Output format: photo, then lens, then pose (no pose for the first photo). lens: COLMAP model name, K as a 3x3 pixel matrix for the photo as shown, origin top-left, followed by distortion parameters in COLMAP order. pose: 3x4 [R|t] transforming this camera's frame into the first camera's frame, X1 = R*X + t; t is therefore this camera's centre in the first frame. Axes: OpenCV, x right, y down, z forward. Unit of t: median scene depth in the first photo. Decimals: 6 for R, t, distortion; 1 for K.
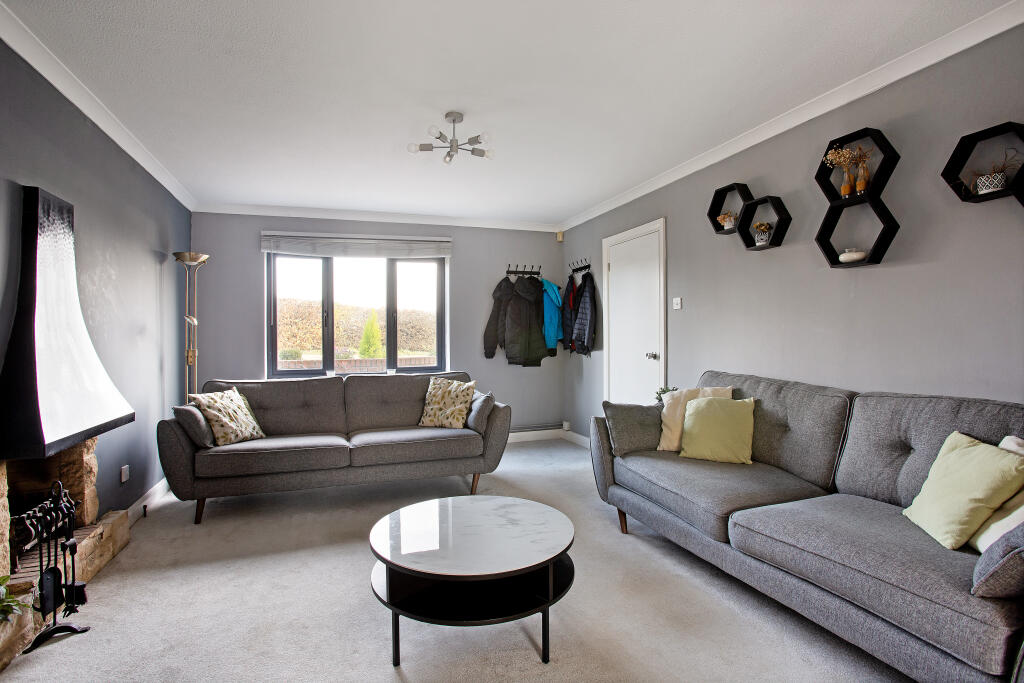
lens RADIAL K [[512.9, 0, 484.4], [0, 512.9, 337.2], [0, 0, 1]] dist [-0.064761, 0.051780]
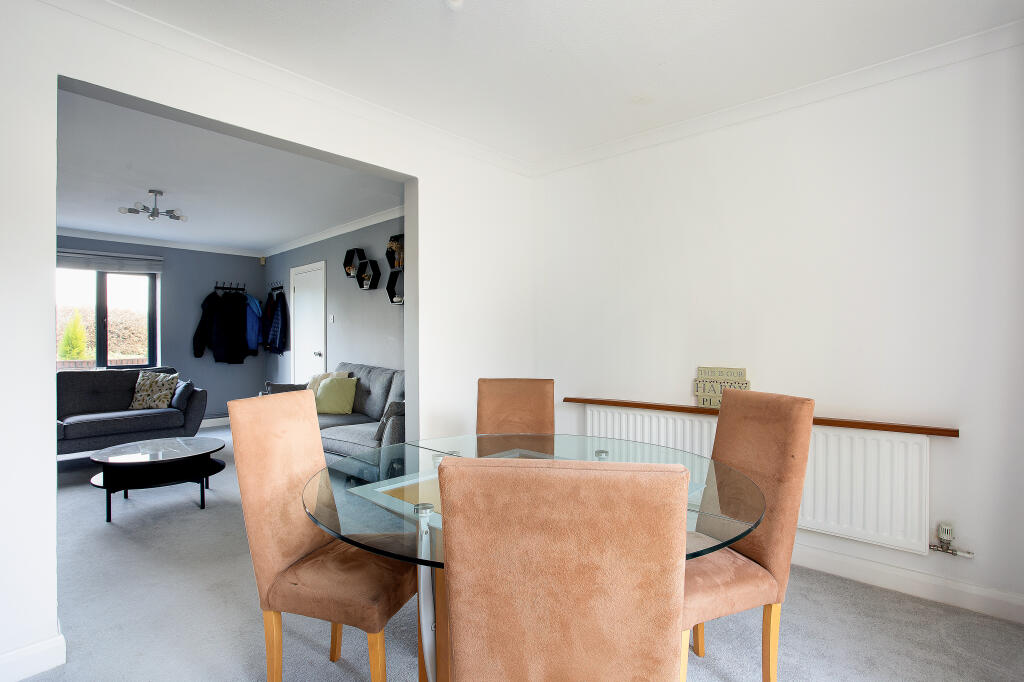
lens RADIAL K [[541.3, 0, 486.3], [0, 541.3, 344.4], [0, 0, 1]] dist [-0.000447, 0.000357]
pose [[0.901439, 0.004270, 0.432885, 0.093153], [-0.007321, 0.999959, 0.005381, -0.002738], [-0.432844, -0.008020, 0.901433, -0.617185]]
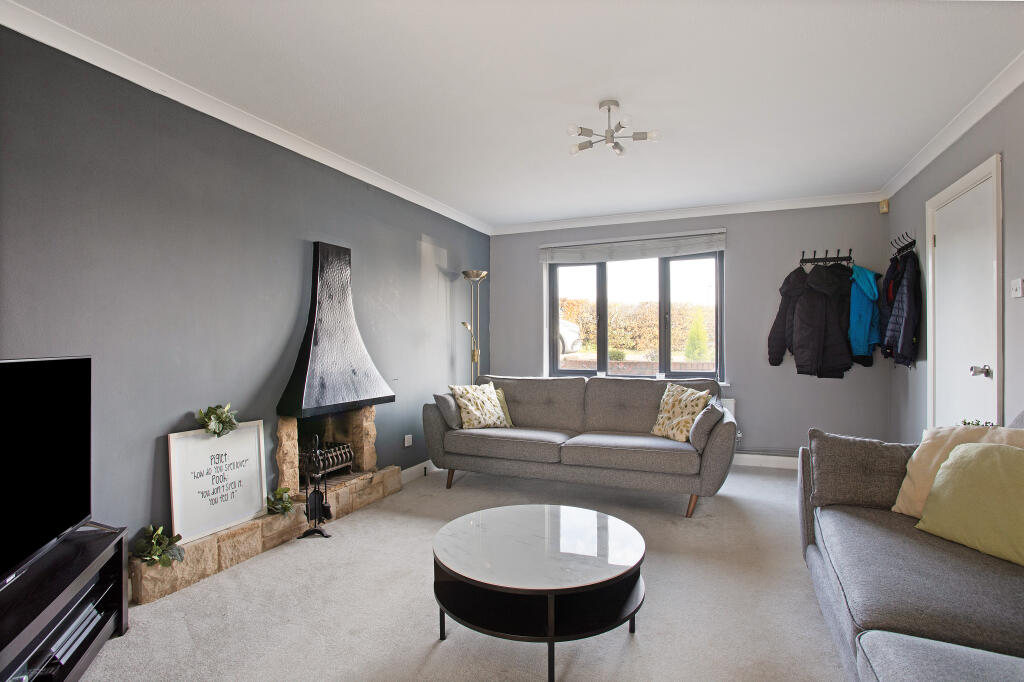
lens RADIAL K [[505.6, 0, 512.0], [0, 505.6, 341.0], [0, 0, 1]] dist [-0.067486, 0.040770]
pose [[0.750456, 0.006083, -0.660893, 0.297555], [-0.002767, 0.999978, 0.006062, -0.003646], [0.660915, -0.002721, 0.750456, 0.133933]]
